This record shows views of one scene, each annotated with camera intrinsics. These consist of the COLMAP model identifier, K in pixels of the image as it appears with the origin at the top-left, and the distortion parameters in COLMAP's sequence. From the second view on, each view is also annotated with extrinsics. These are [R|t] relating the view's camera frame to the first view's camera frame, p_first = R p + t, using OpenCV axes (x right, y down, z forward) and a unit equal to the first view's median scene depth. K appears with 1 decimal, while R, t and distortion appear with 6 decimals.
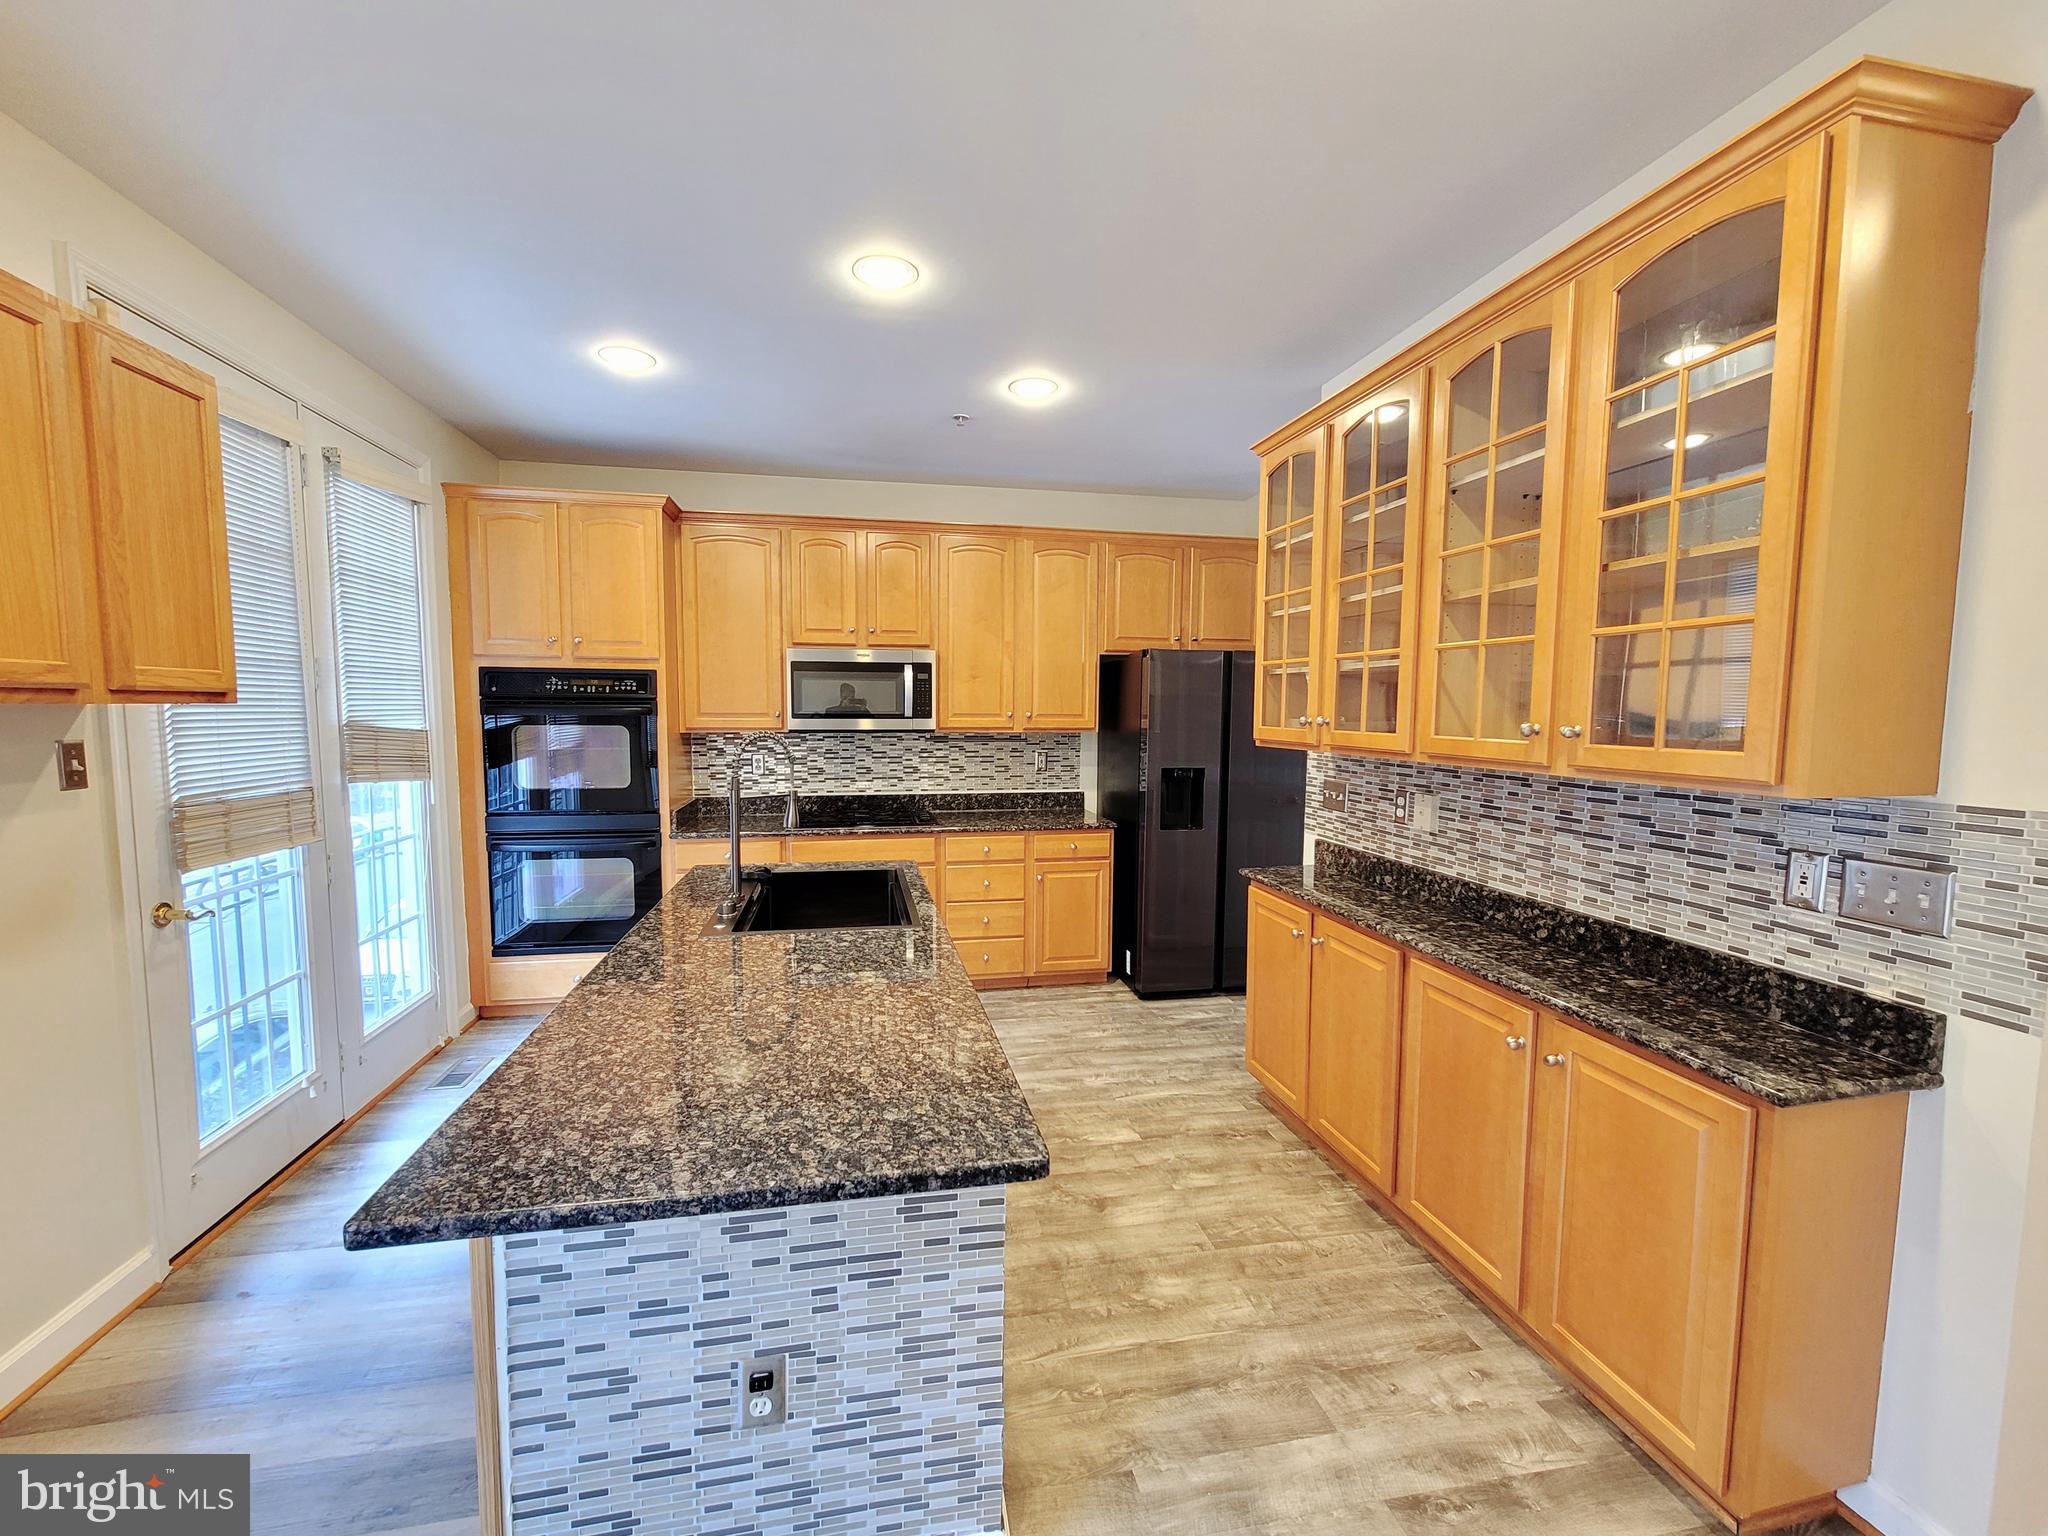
lens RADIAL K [[835.5, 0, 1008.6], [0, 835.5, 773.4], [0, 0, 1]] dist [-0.002735, 0.000233]
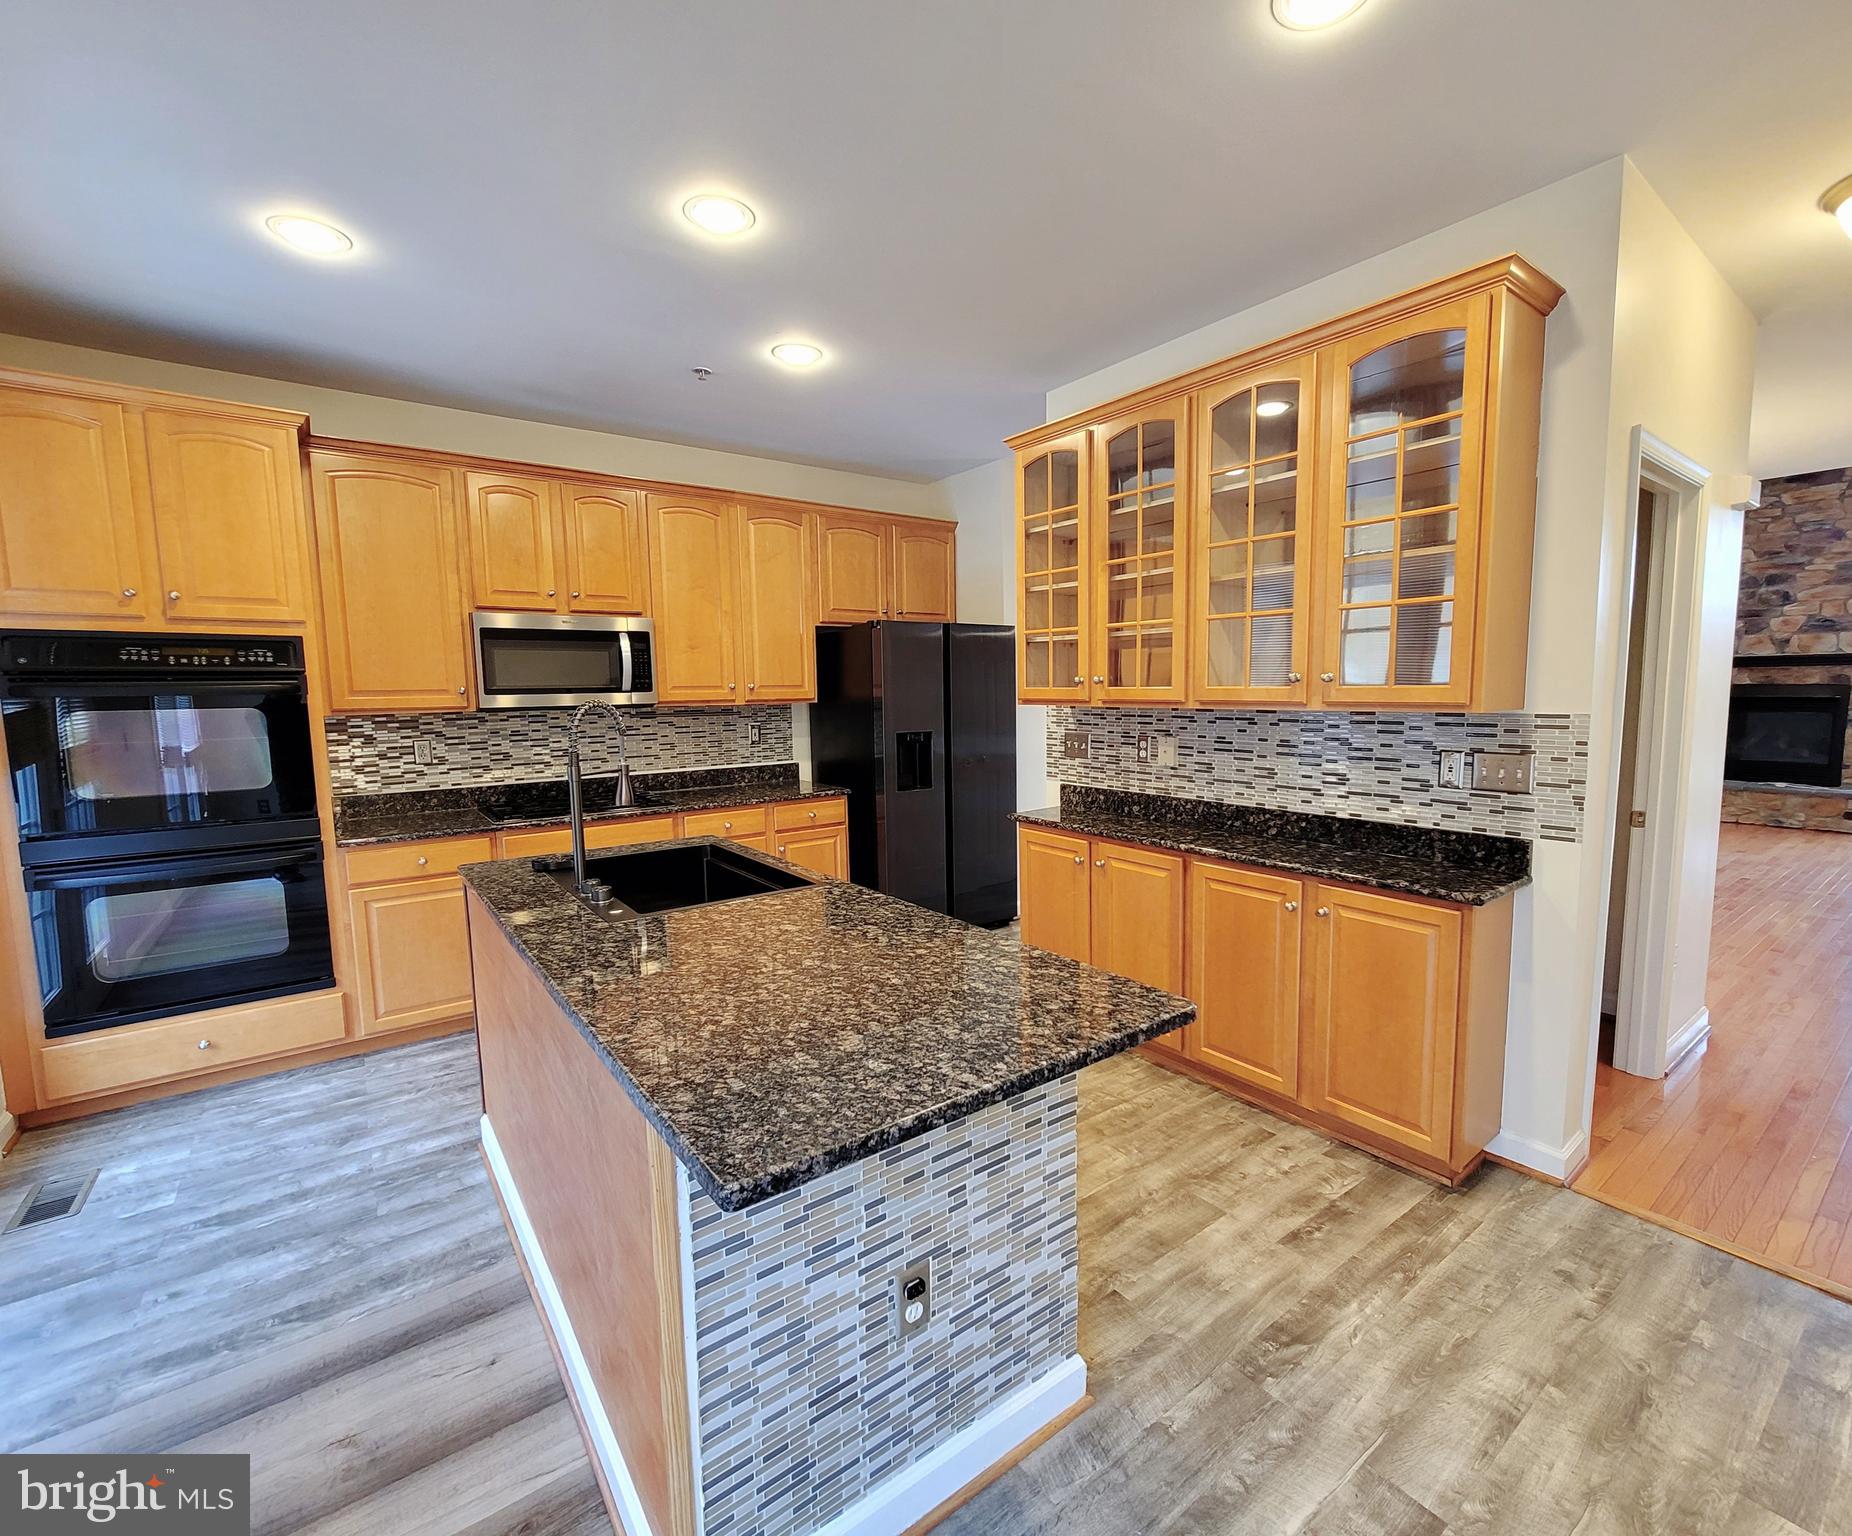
lens RADIAL K [[837.7, 0, 979.7], [0, 837.7, 774.3], [0, 0, 1]] dist [-0.002934, 0.002408]
pose [[0.887618, -0.066937, 0.455690, -0.428663], [0.055510, 0.997718, 0.038432, 0.022118], [-0.457223, -0.008818, 0.889309, 0.008137]]
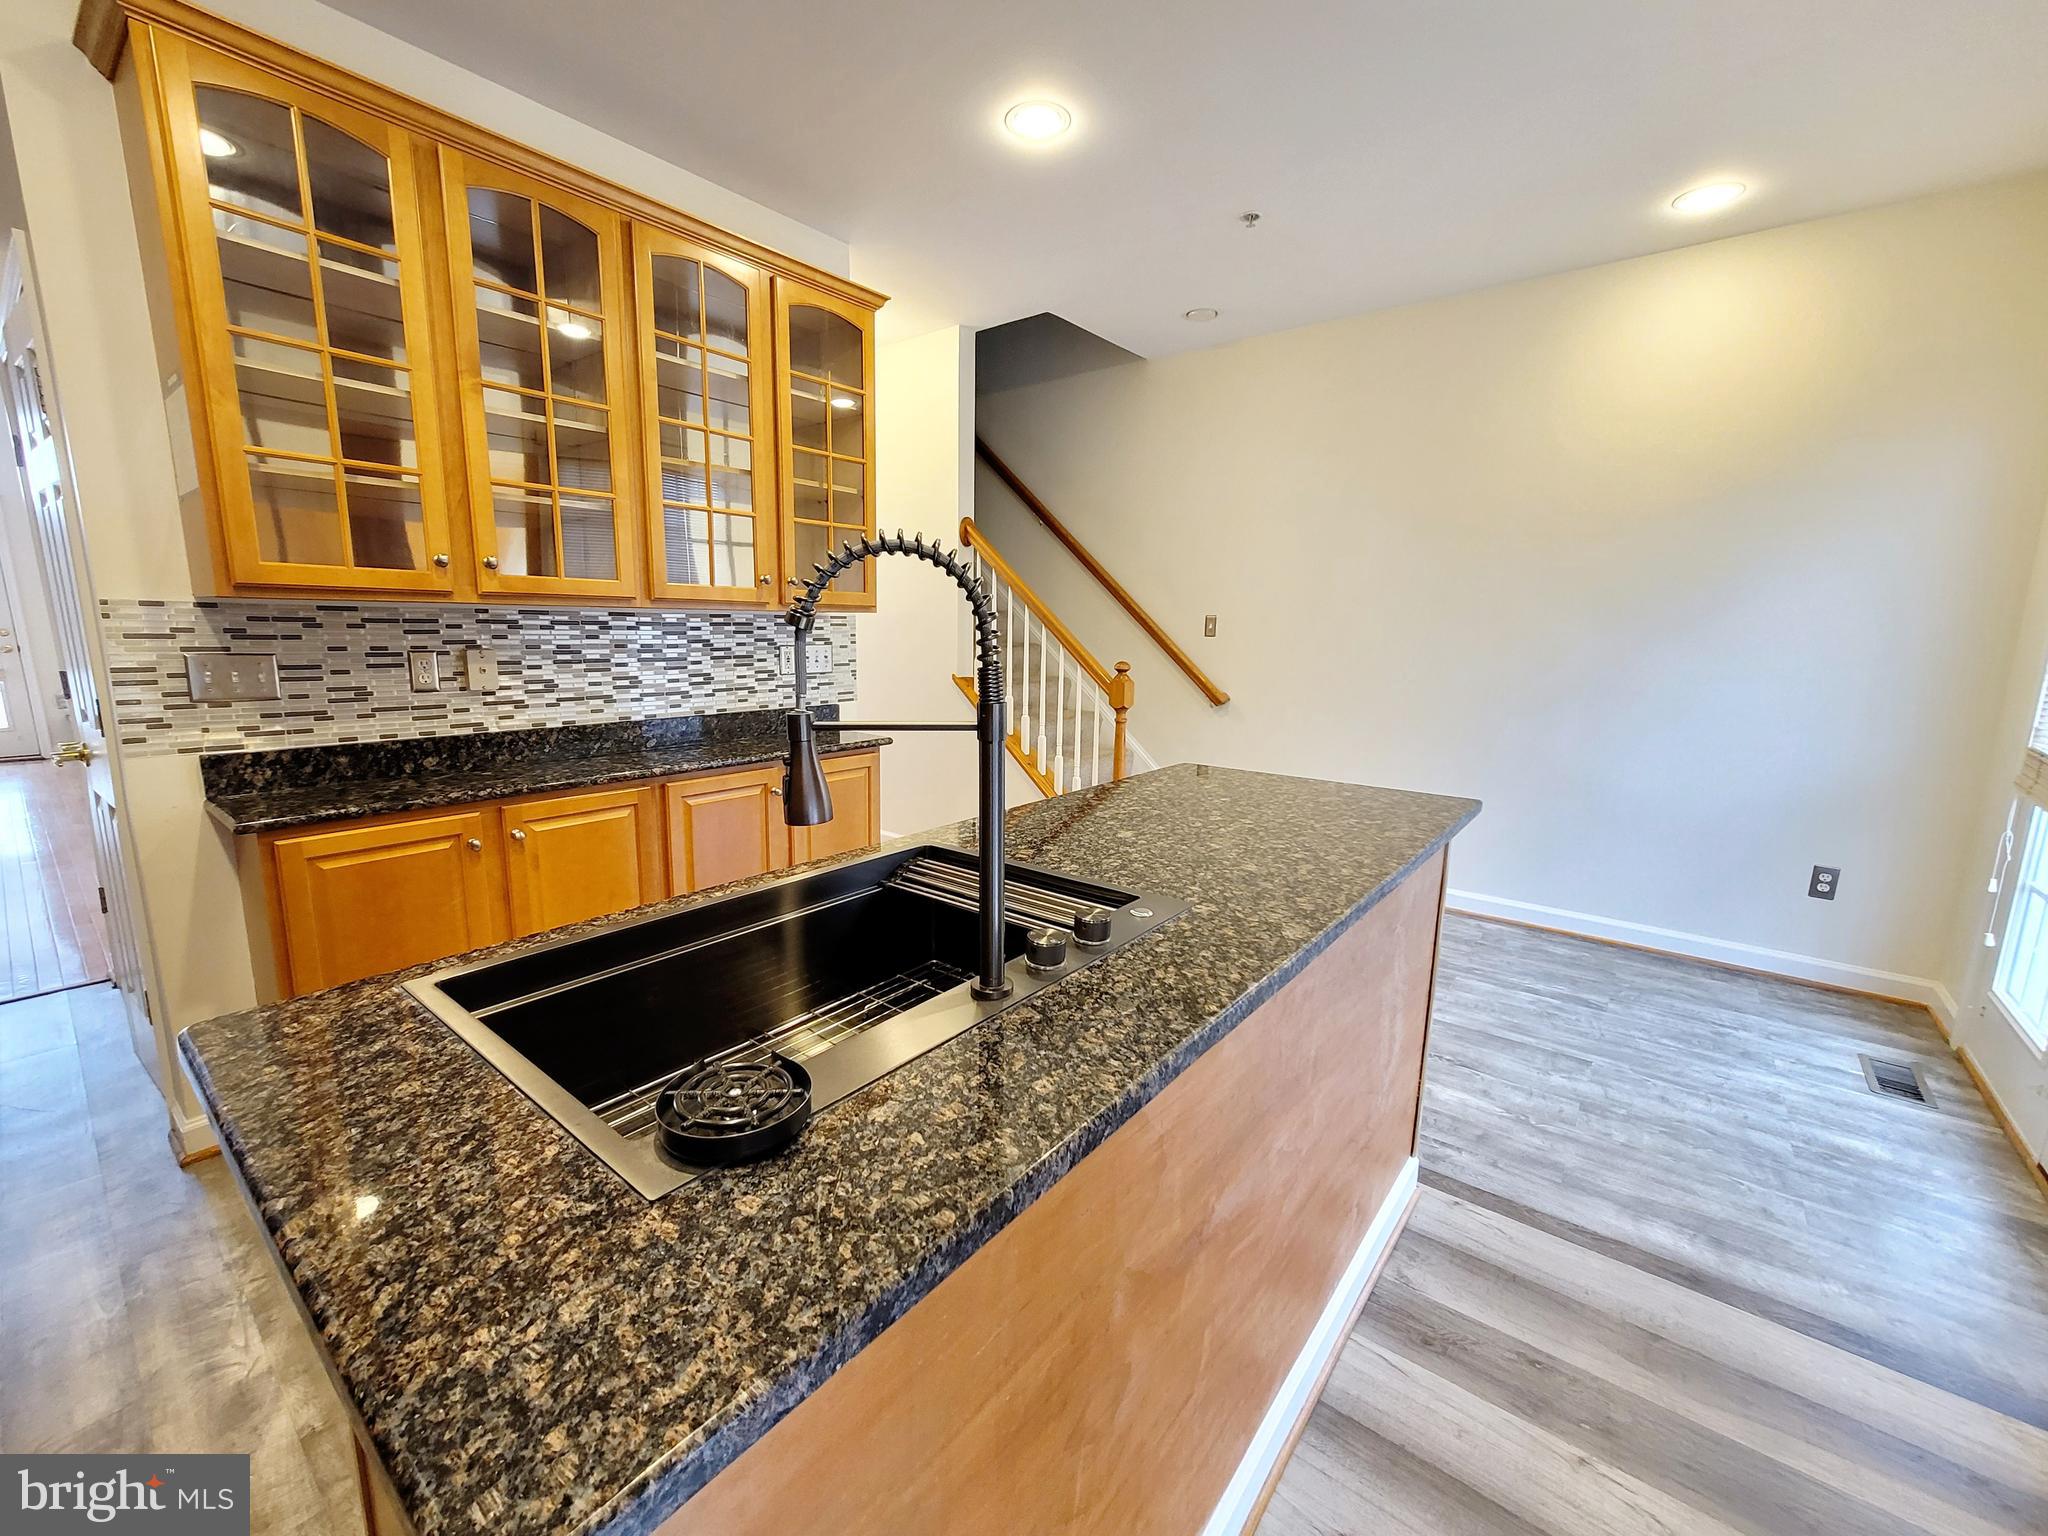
lens RADIAL K [[835.5, 0, 1020.9], [0, 835.5, 775.2], [0, 0, 1]] dist [-0.002735, 0.000233]
pose [[-0.652634, -0.151674, 0.742337, -0.738136], [0.041382, 0.971160, 0.234809, -0.039960], [-0.756542, 0.183964, -0.627536, 1.489748]]
